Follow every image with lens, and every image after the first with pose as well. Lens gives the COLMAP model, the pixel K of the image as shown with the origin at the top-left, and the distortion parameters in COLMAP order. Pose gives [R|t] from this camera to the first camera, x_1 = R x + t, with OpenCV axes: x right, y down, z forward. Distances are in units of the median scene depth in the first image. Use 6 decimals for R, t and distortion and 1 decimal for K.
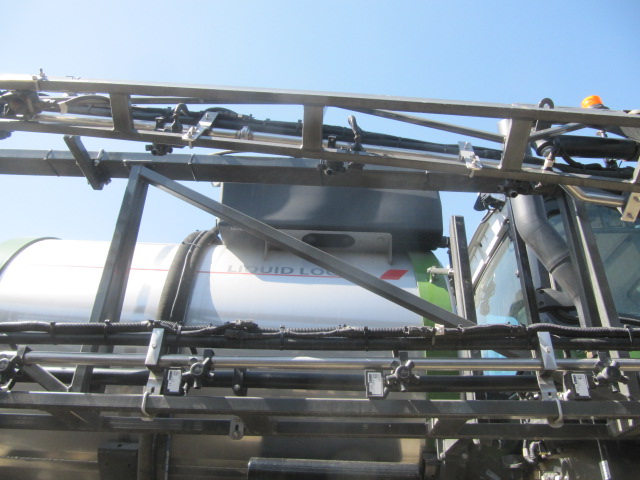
lens RADIAL K [[533.4, 0, 317.7], [0, 533.4, 241.1], [0, 0, 1]] dist [-0.044989, 0.017226]
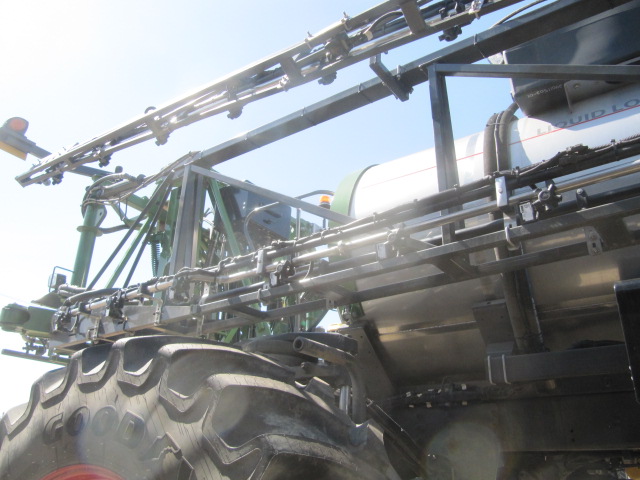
lens RADIAL K [[533.4, 0, 317.7], [0, 533.4, 241.1], [0, 0, 1]] dist [-0.044989, 0.017226]
pose [[0.813301, -0.247332, -0.526657, -0.031391], [0.318828, 0.946606, 0.047805, 0.085461], [0.486713, -0.206793, 0.848733, -0.173246]]
